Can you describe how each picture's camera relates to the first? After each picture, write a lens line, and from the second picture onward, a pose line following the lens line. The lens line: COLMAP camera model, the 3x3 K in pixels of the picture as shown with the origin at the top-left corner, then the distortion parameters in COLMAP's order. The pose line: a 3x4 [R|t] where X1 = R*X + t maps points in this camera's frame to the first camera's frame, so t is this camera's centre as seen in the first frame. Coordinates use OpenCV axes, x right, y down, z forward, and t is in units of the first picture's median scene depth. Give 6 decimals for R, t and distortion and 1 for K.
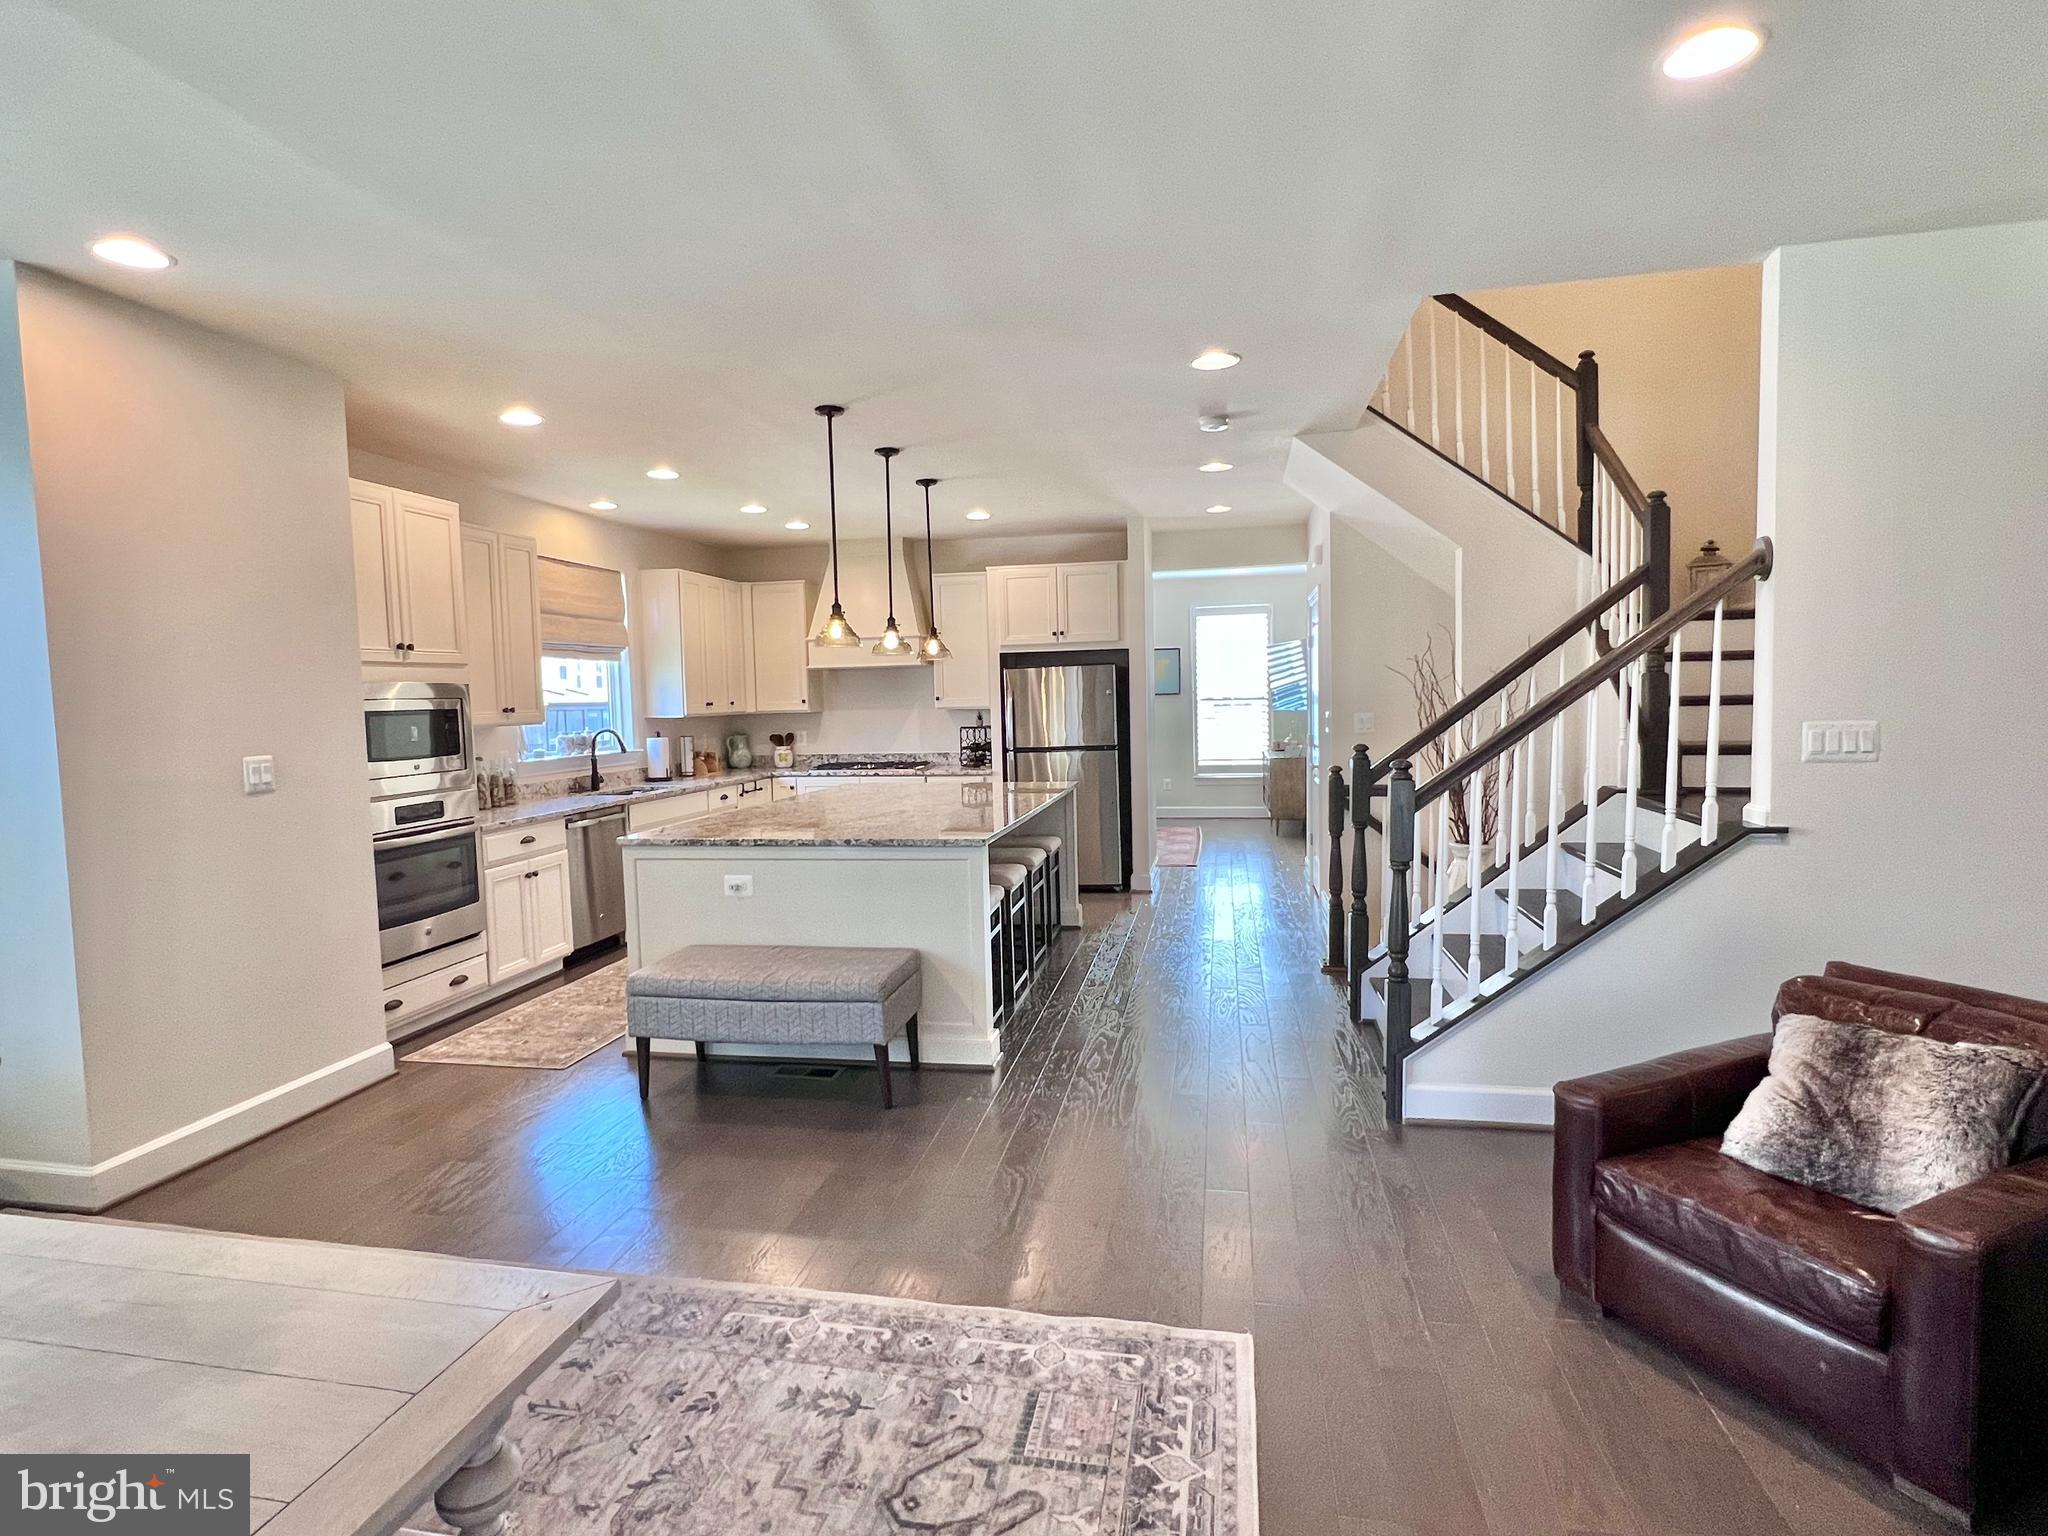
lens RADIAL K [[1056.9, 0, 1018.5], [0, 1056.9, 772.1], [0, 0, 1]] dist [0.001931, -0.003244]
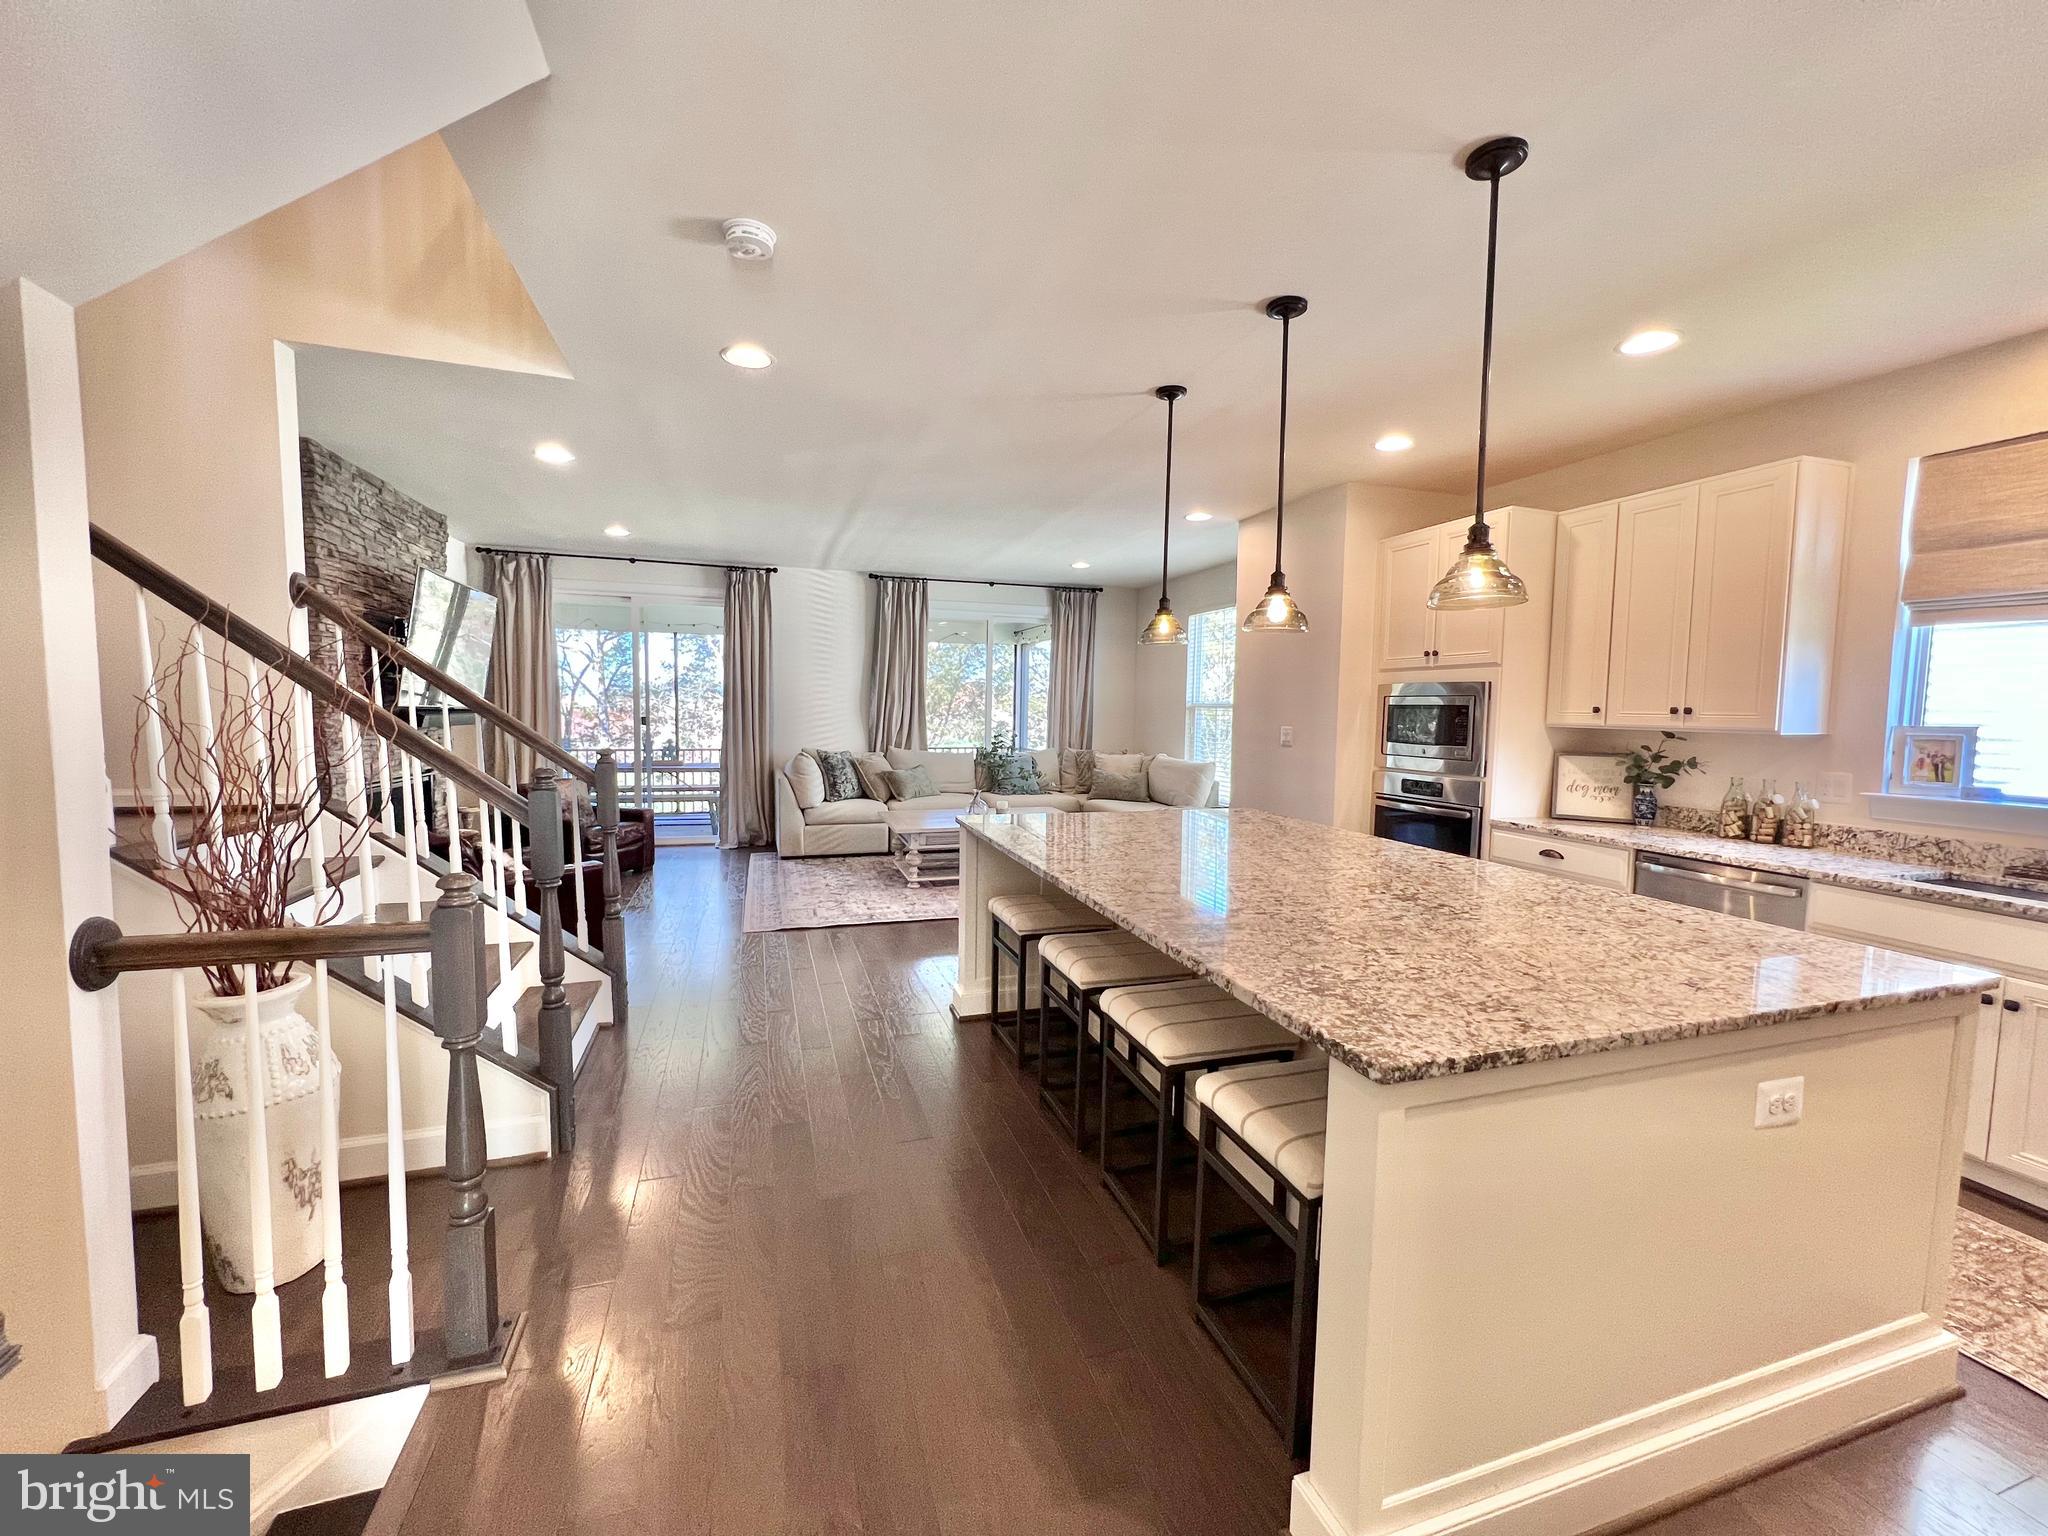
lens RADIAL K [[818.5, 0, 1020.0], [0, 818.5, 769.1], [0, 0, 1]] dist [-0.000612, -0.000544]
pose [[-0.876832, 0.048794, -0.478314, 0.185516], [-0.028849, 0.987705, 0.153643, -0.071997], [0.479930, 0.148518, -0.864644, 0.984262]]
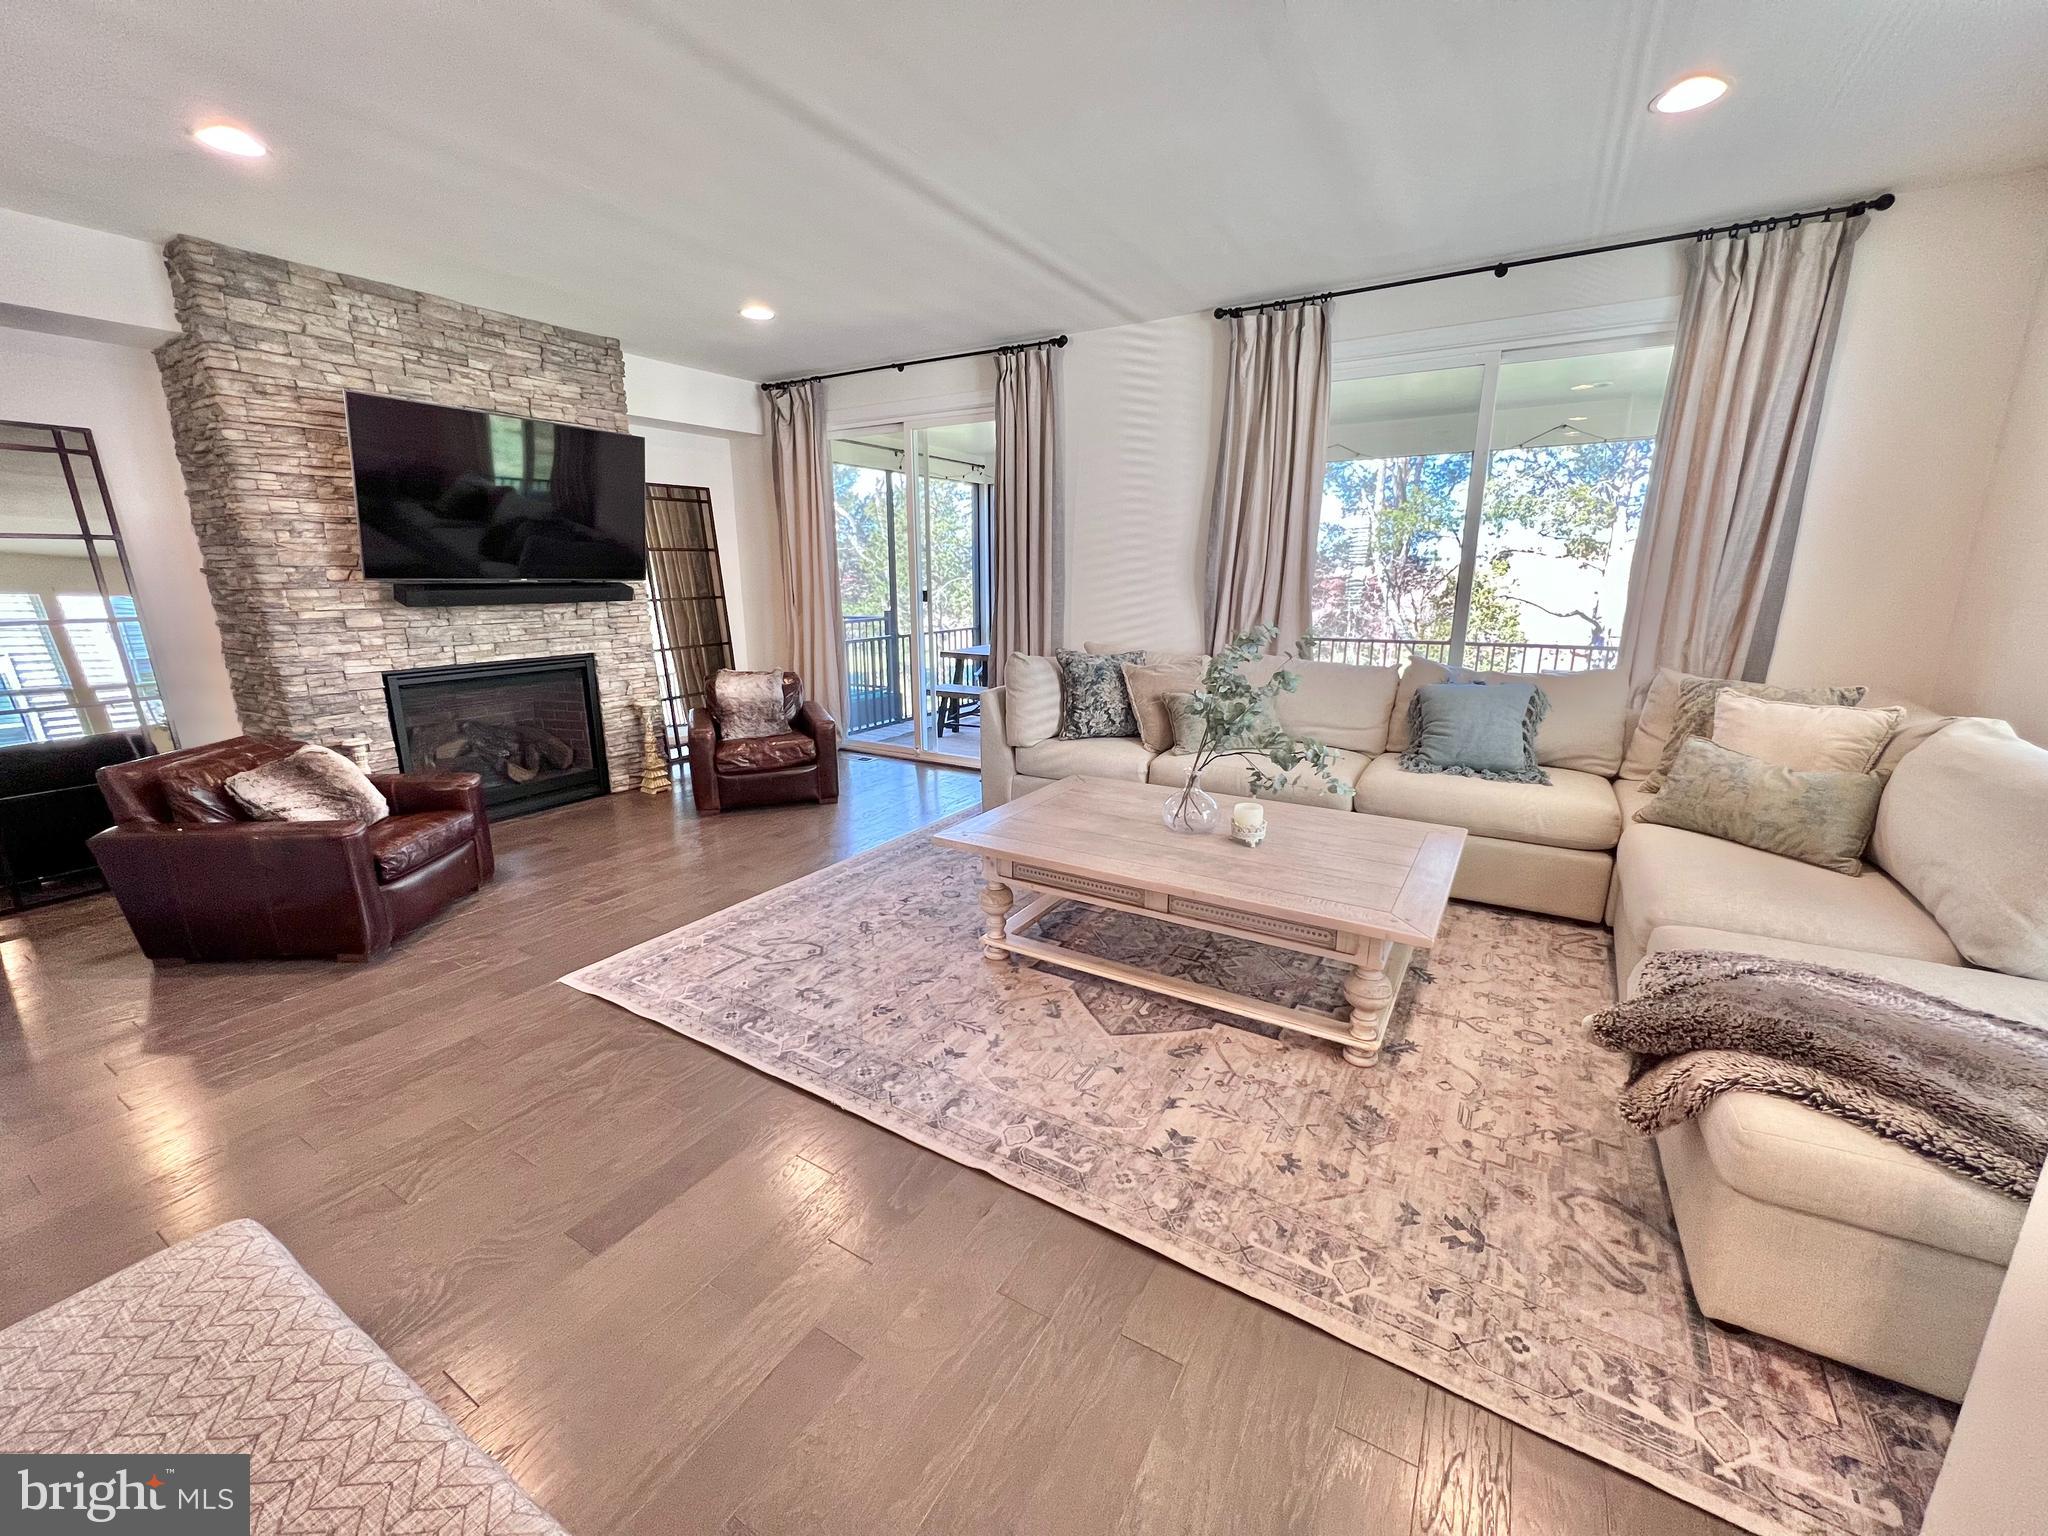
lens RADIAL K [[818.5, 0, 1015.8], [0, 818.5, 769.3], [0, 0, 1]] dist [-0.000612, -0.000544]
pose [[-0.936152, -0.054956, 0.347275, -0.257431], [0.053264, 0.954142, 0.294577, -0.025887], [-0.347539, 0.294266, -0.890294, 0.554521]]
